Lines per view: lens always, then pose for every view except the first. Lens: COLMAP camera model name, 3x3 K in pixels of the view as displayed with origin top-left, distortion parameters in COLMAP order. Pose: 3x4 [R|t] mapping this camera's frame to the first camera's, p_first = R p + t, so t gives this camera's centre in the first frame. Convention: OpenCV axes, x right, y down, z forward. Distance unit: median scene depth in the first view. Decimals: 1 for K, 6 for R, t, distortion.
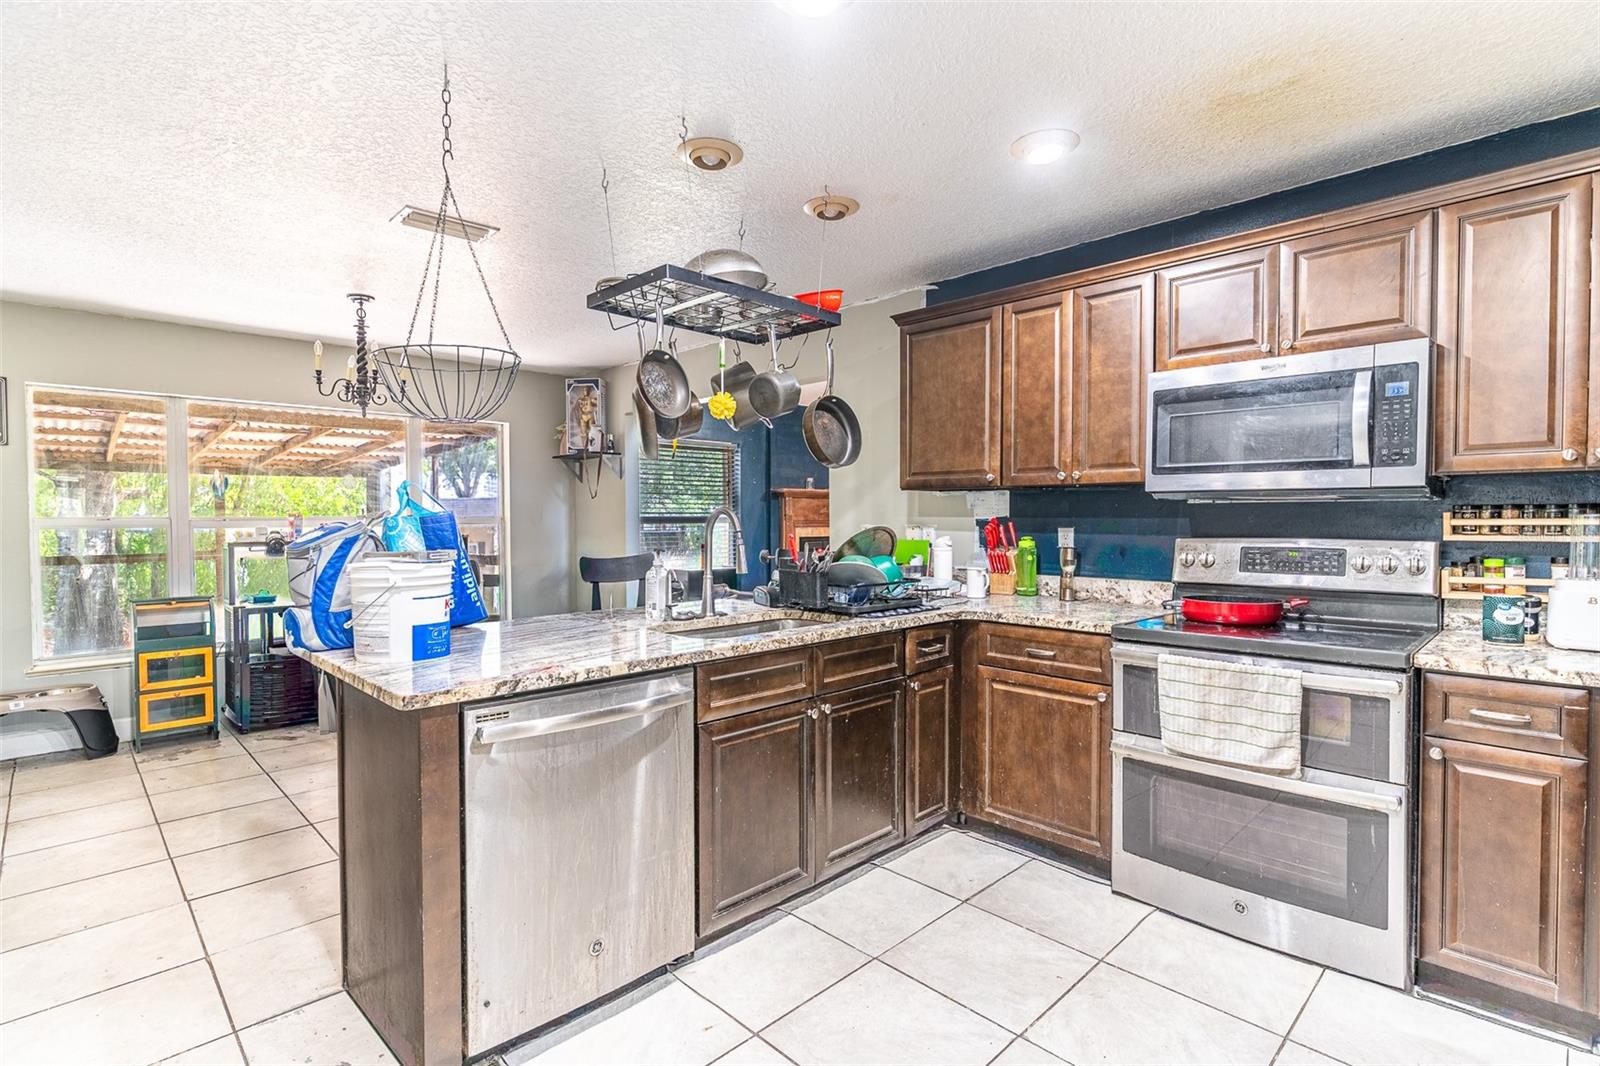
lens RADIAL K [[764.5, 0, 794.4], [0, 764.5, 533.4], [0, 0, 1]] dist [0.003482, -0.000397]
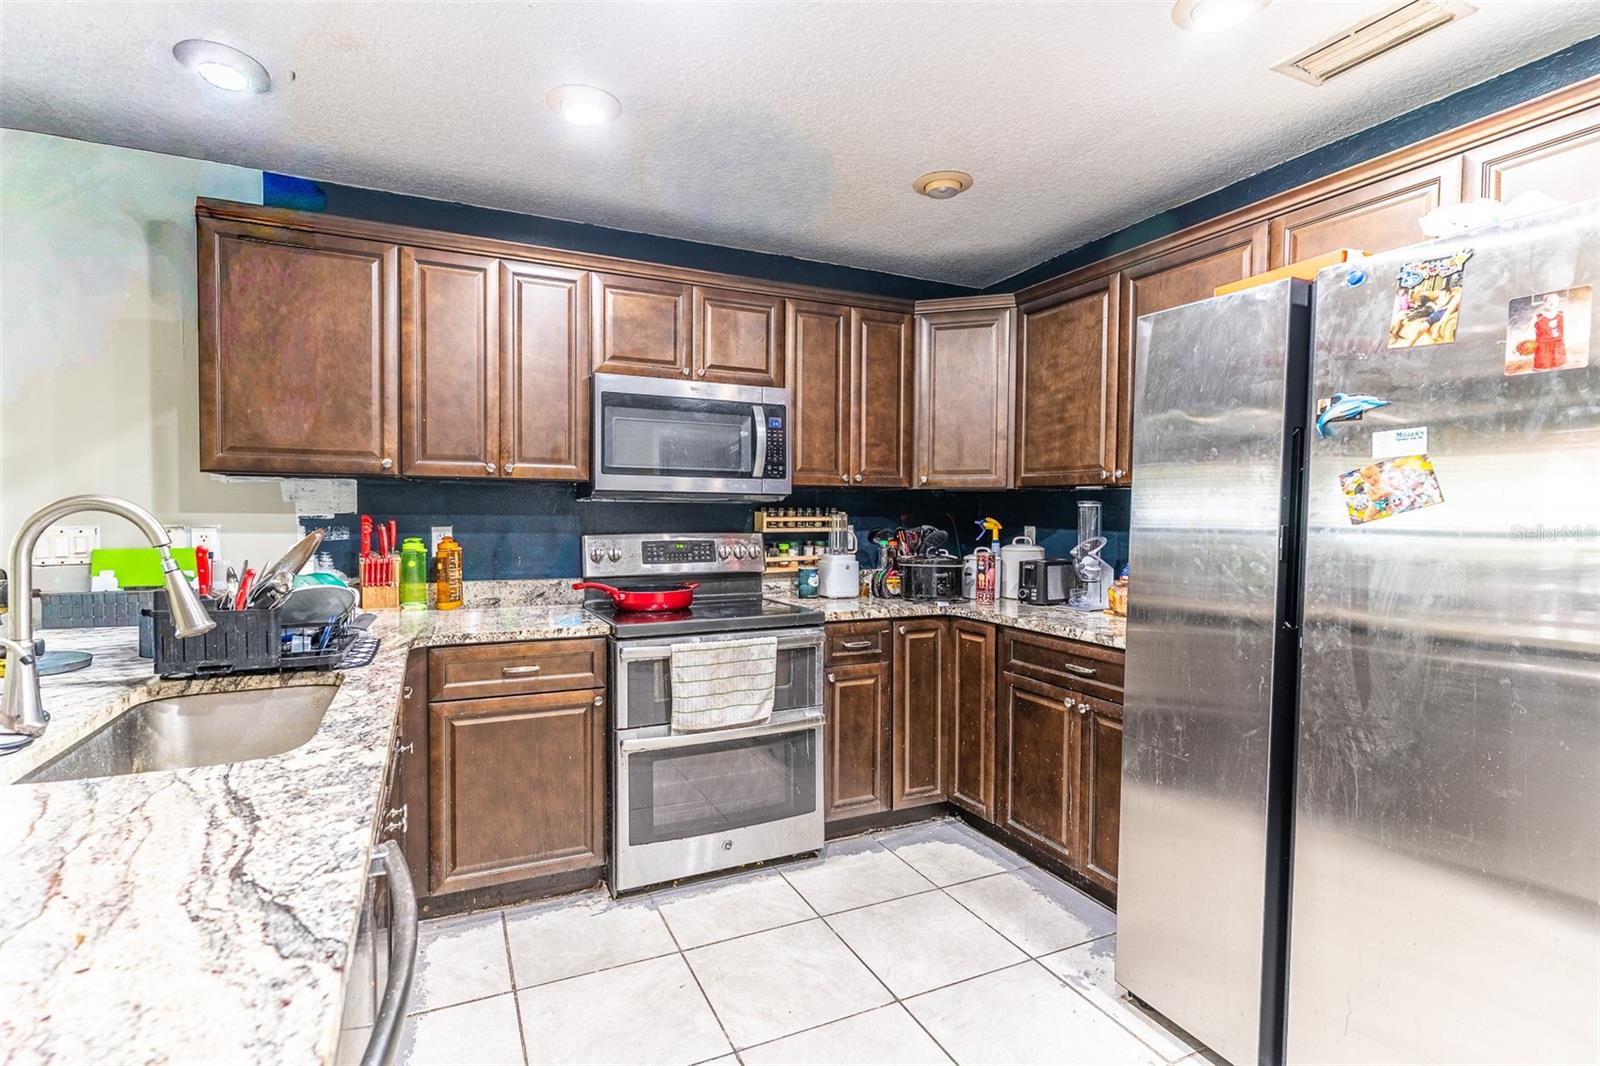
lens RADIAL K [[764.5, 0, 794.2], [0, 764.5, 535.1], [0, 0, 1]] dist [0.003482, -0.000397]
pose [[0.332063, -0.023999, 0.942952, -0.407257], [0.015101, 0.999683, 0.020125, -0.011663], [-0.943136, 0.007557, 0.332320, 0.423648]]
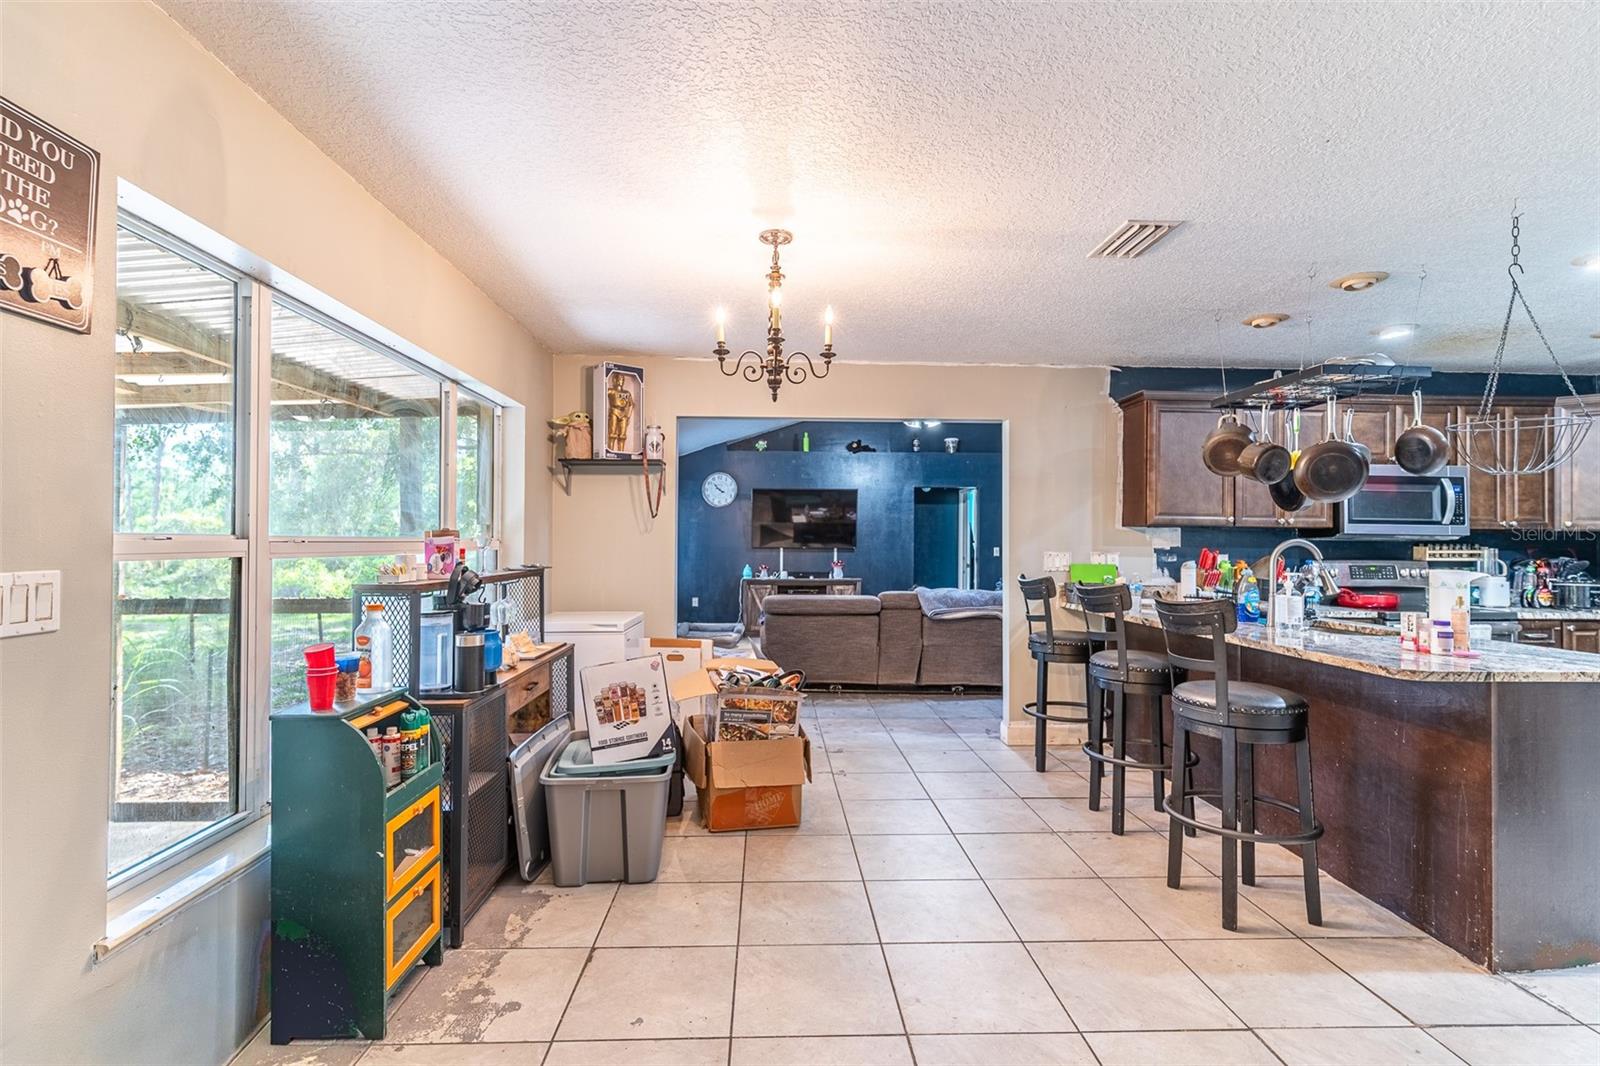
lens RADIAL K [[764.5, 0, 796.2], [0, 764.5, 531.8], [0, 0, 1]] dist [0.003482, -0.000397]
pose [[0.672961, 0.020072, 0.739405, -1.628618], [0.005759, 0.999459, -0.032373, -0.009893], [-0.739655, 0.026044, 0.672482, 0.764811]]
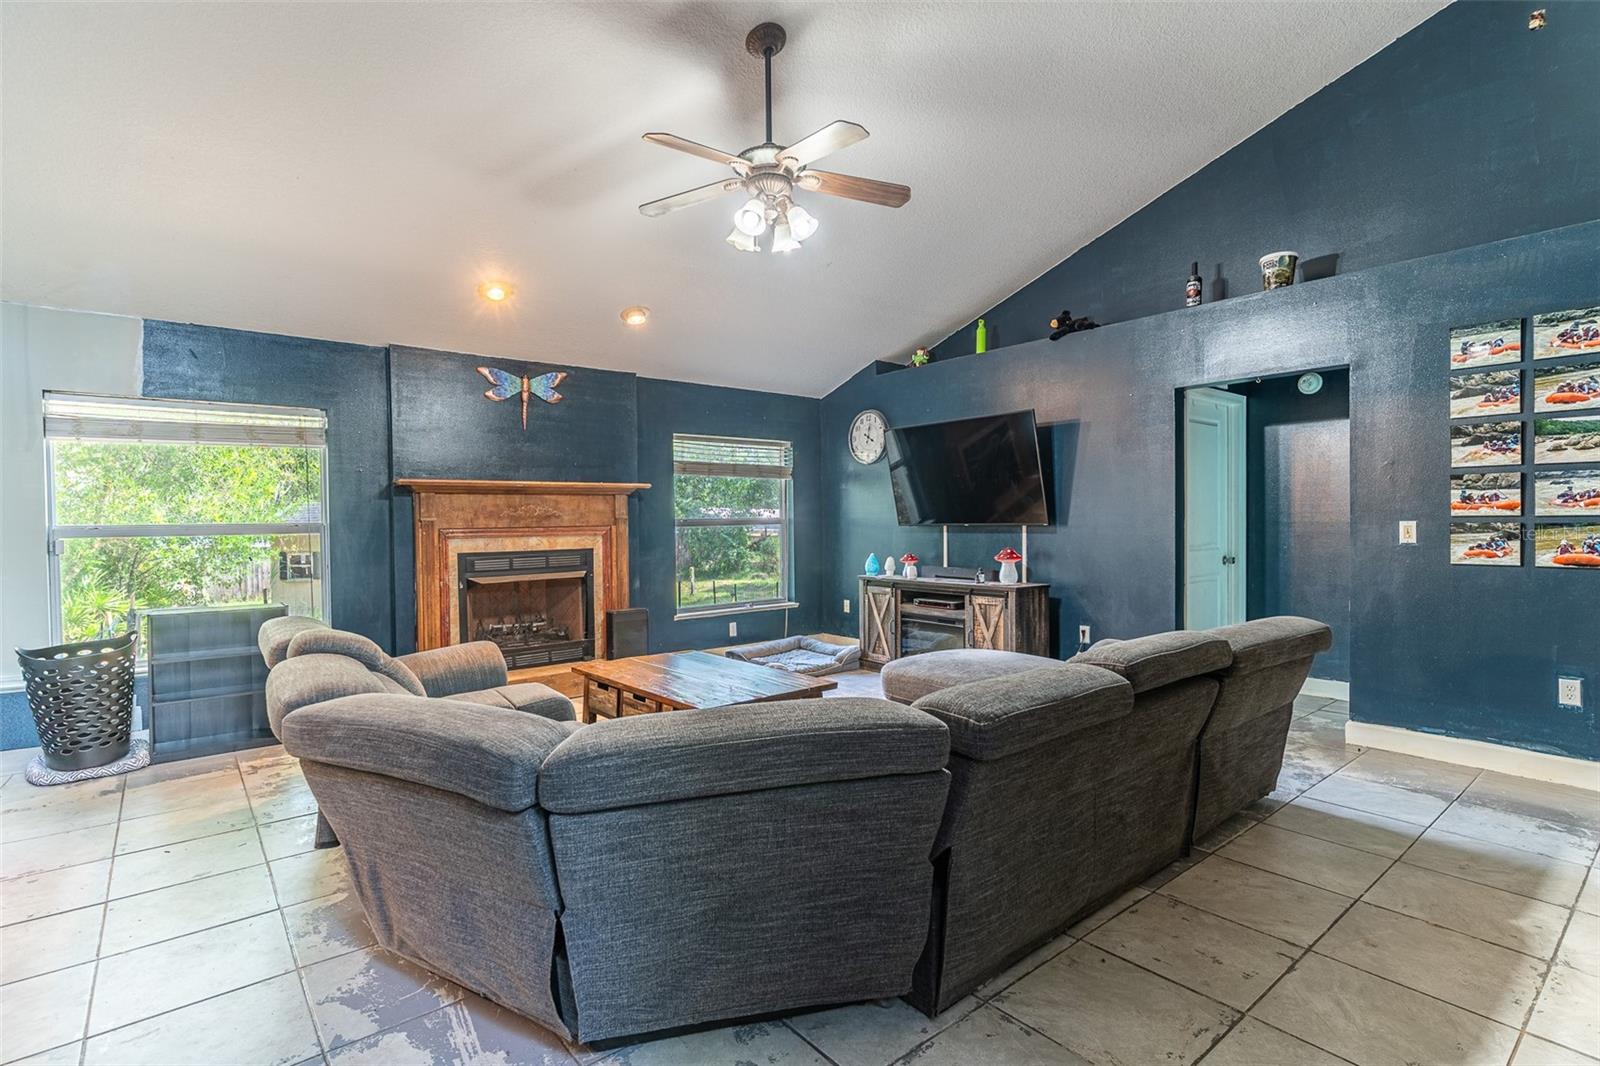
lens RADIAL K [[764.5, 0, 798.3], [0, 764.5, 527.5], [0, 0, 1]] dist [0.003482, -0.000397]
pose [[0.996056, -0.007885, -0.088372, 1.090171], [0.007096, 0.999932, -0.009241, -0.032269], [0.088439, 0.008577, 0.996045, 1.135889]]
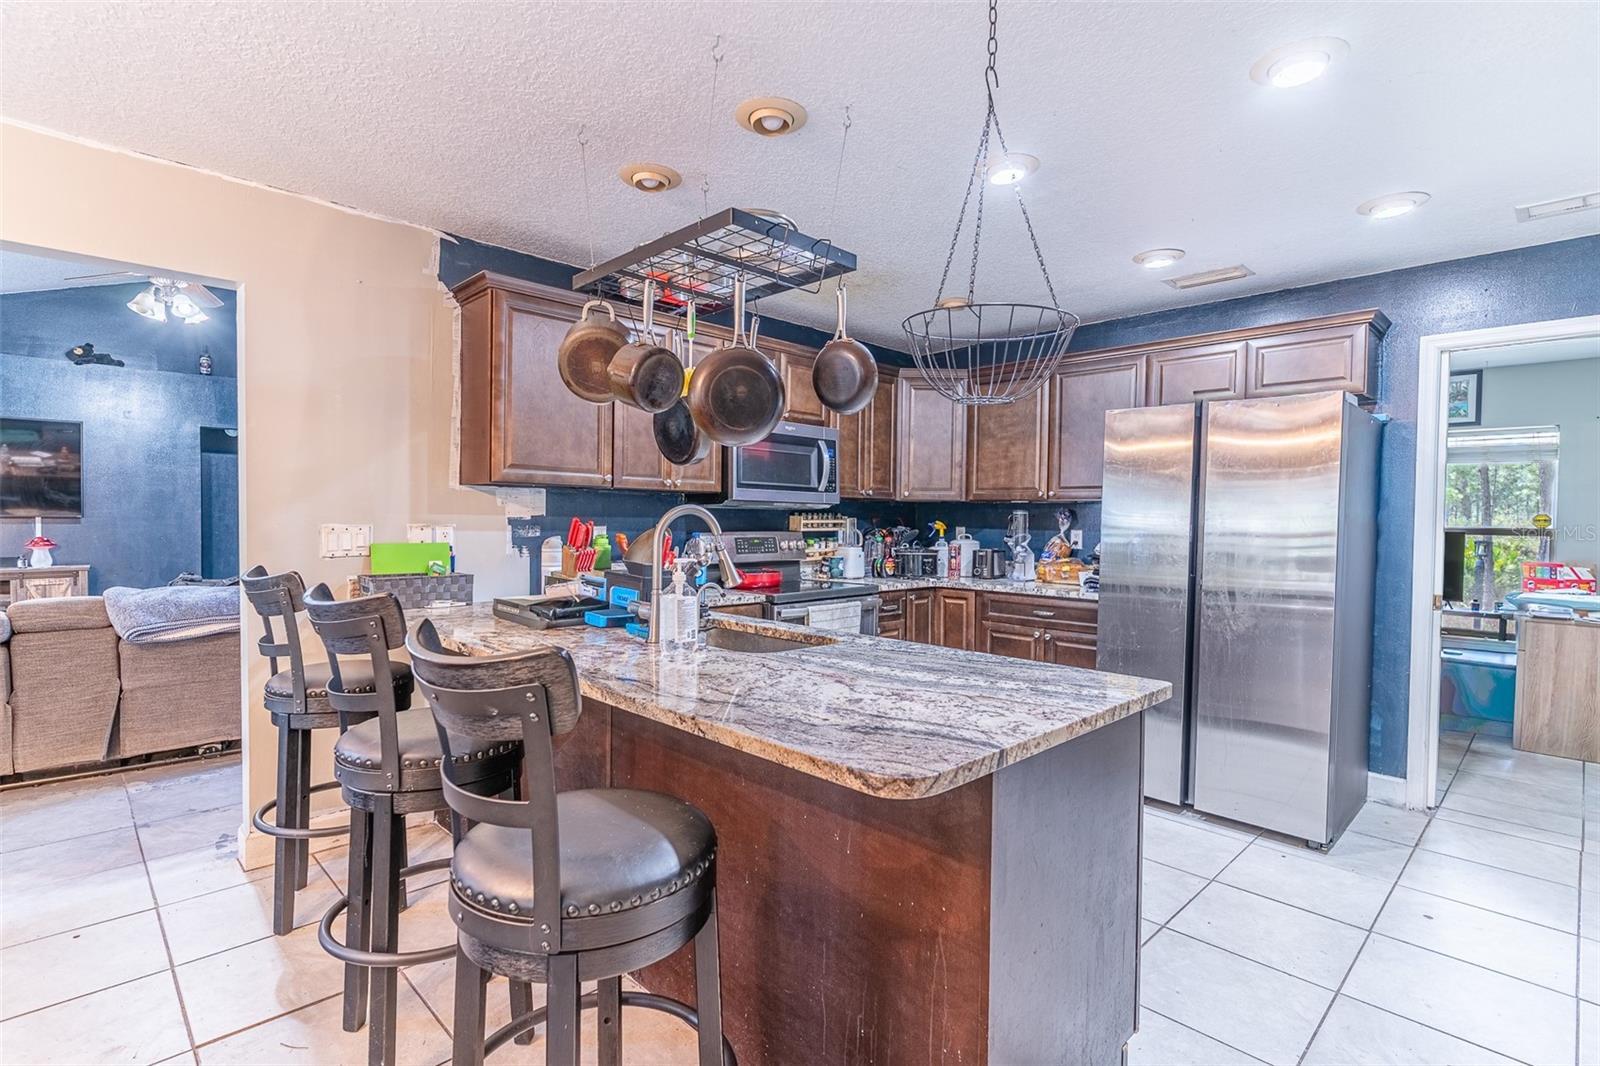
lens RADIAL K [[764.5, 0, 793.1], [0, 764.5, 533.4], [0, 0, 1]] dist [0.003482, -0.000397]
pose [[0.006286, -0.017415, 0.999829, -0.938224], [0.011355, 0.999785, 0.017343, -0.016164], [-0.999916, 0.011244, 0.006482, 0.891170]]
